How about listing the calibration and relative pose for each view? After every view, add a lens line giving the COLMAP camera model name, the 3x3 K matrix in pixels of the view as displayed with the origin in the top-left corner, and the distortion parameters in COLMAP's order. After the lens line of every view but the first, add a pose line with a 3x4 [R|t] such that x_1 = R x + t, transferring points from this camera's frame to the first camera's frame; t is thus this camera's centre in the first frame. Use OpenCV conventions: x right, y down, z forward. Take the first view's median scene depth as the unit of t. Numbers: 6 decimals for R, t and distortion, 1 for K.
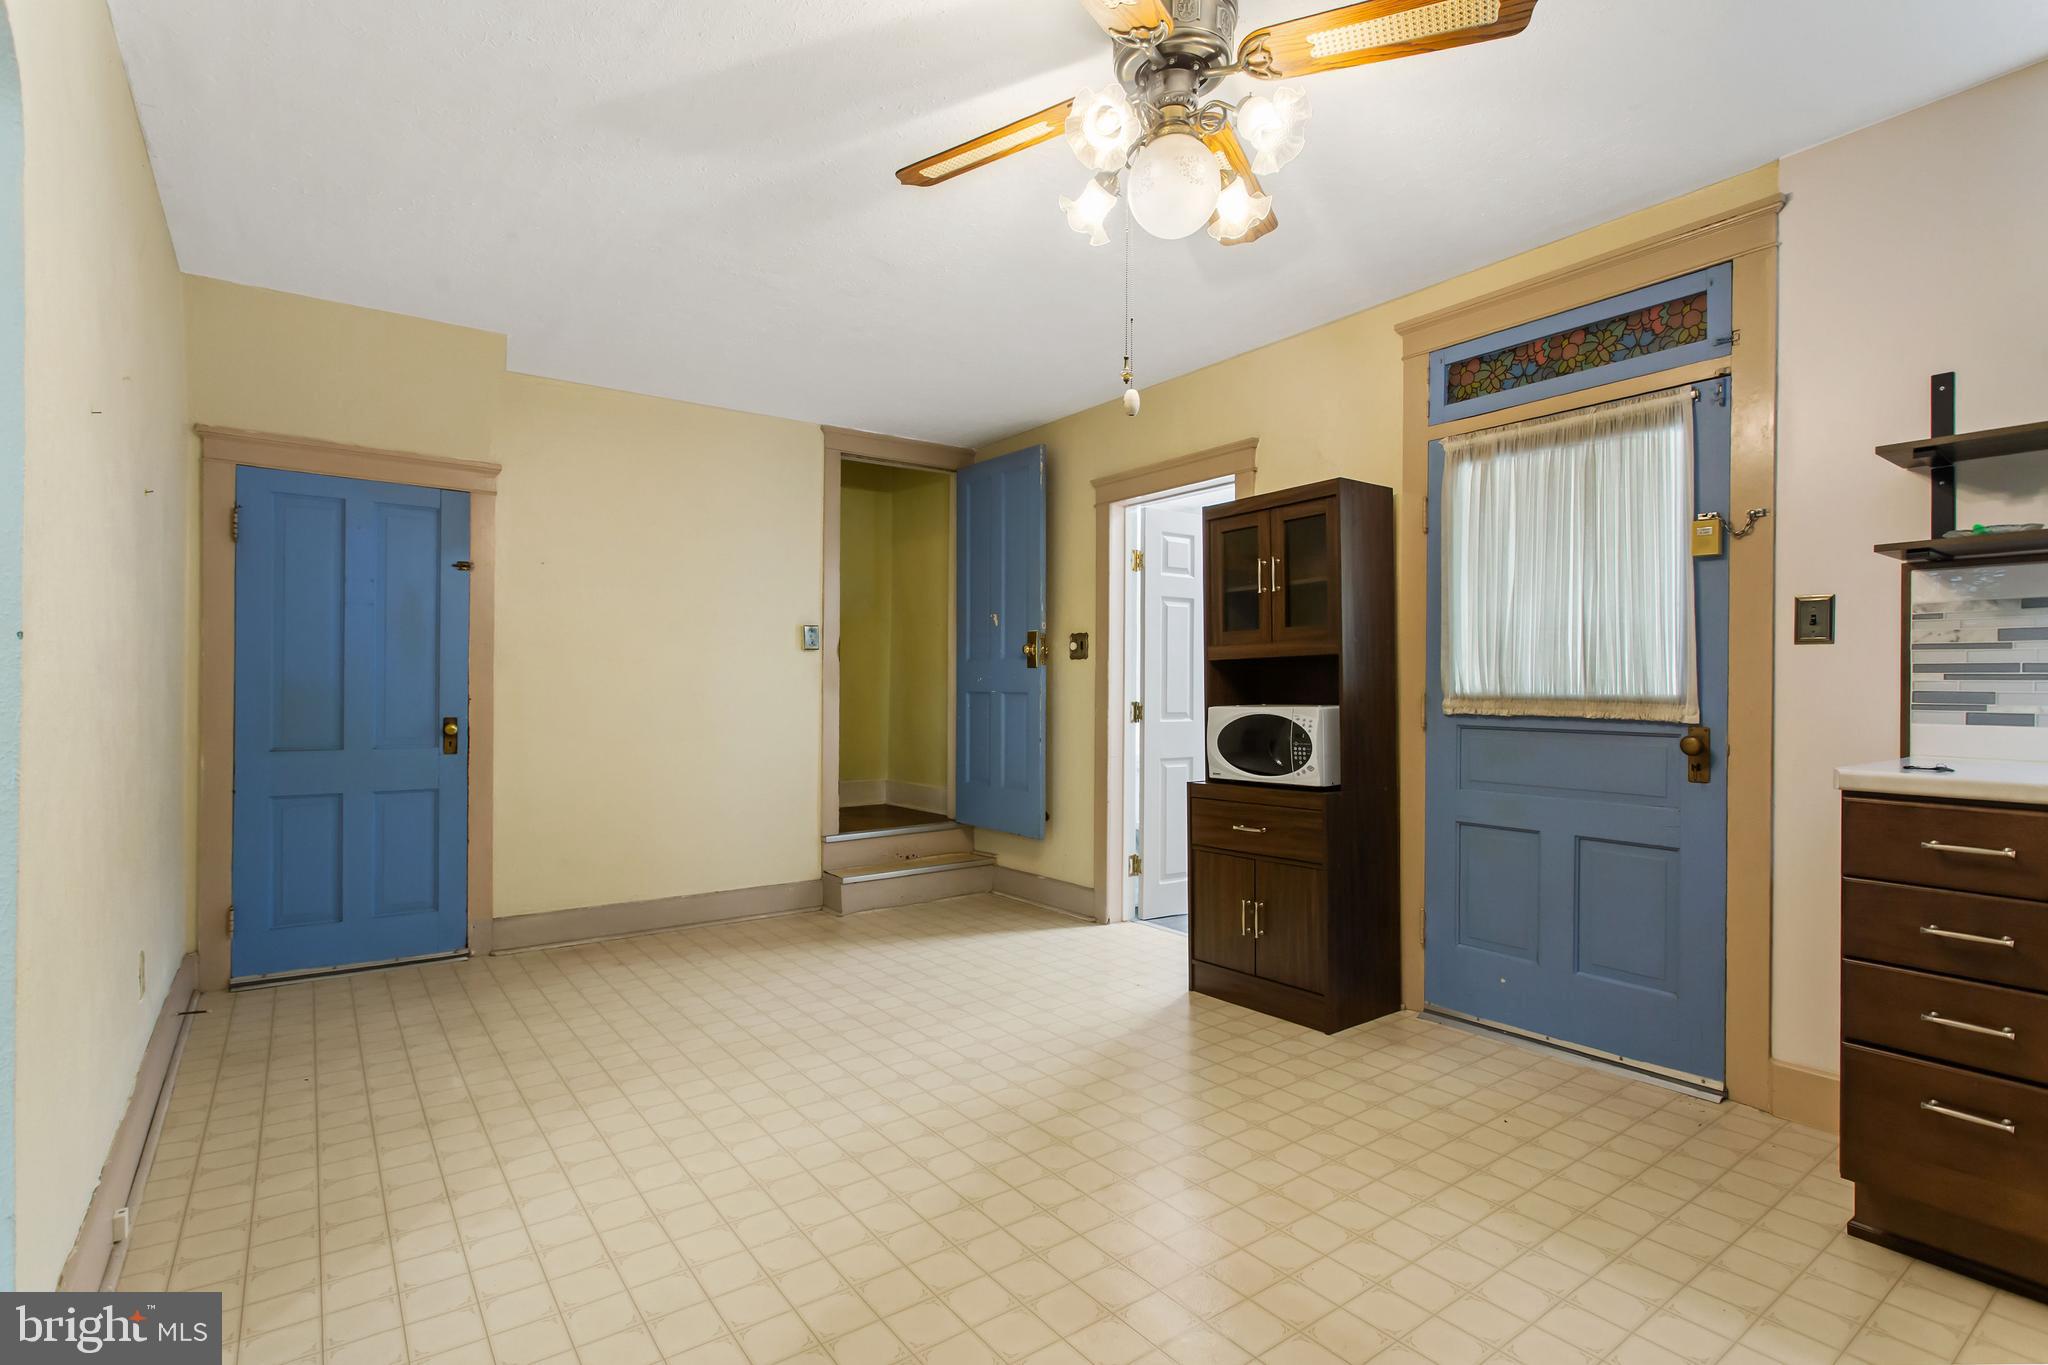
lens RADIAL K [[968.8, 0, 987.2], [0, 968.8, 672.0], [0, 0, 1]] dist [-0.001605, 0.000102]
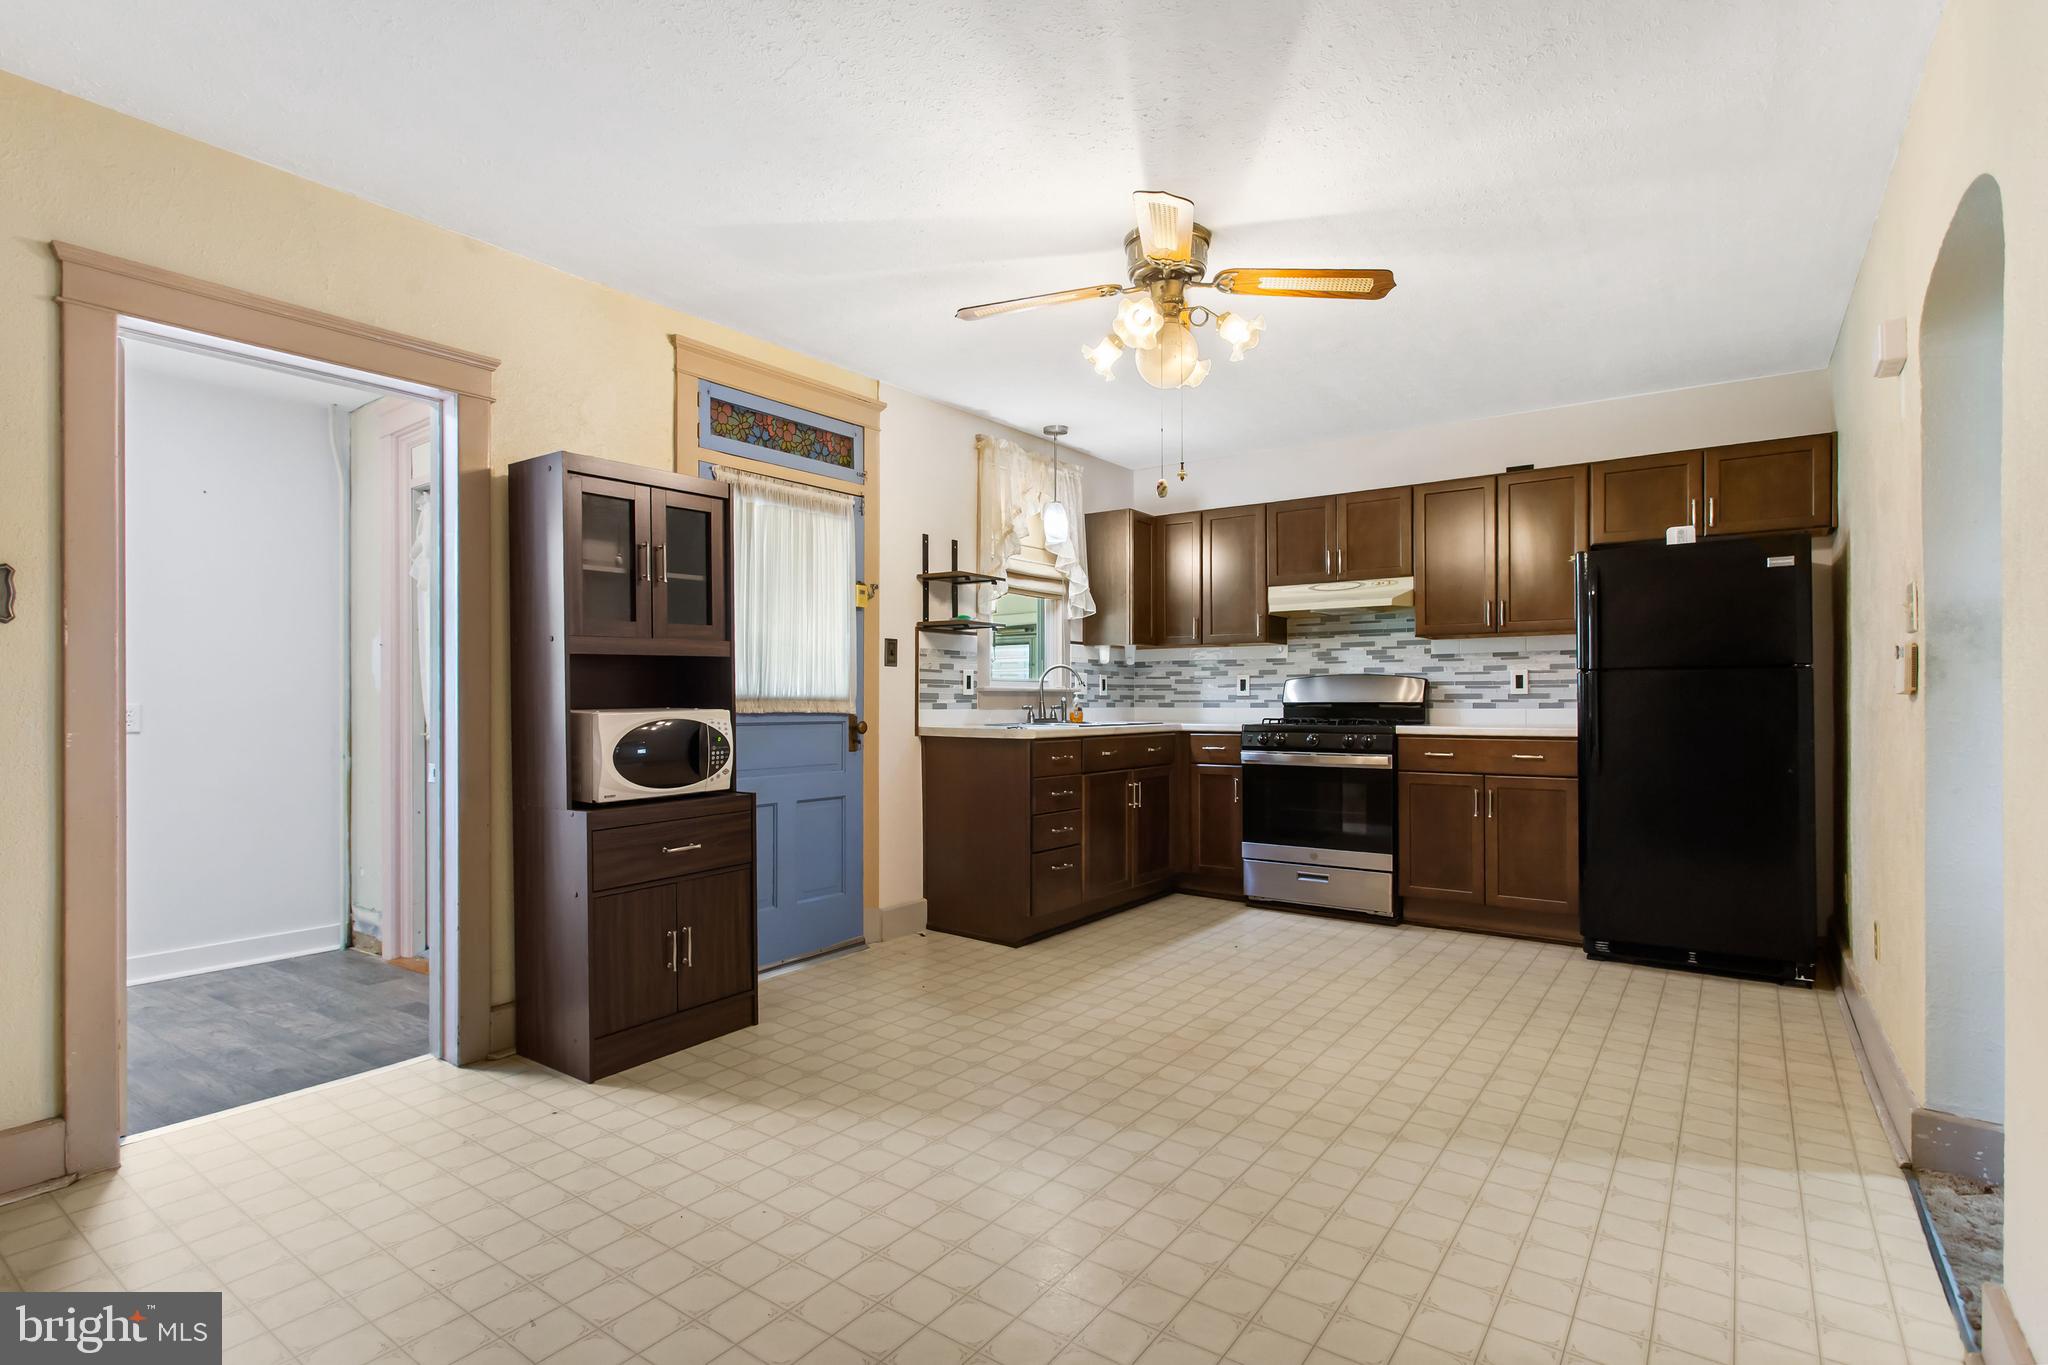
lens RADIAL K [[1010.0, 0, 1024.0], [0, 1010.0, 682.5], [0, 0, 1]] dist [0.000265, 0.000398]
pose [[-0.334043, 0.010350, 0.942501, -0.876913], [-0.017058, 0.999710, -0.017025, 0.025232], [-0.942403, -0.021764, -0.333770, 1.257277]]
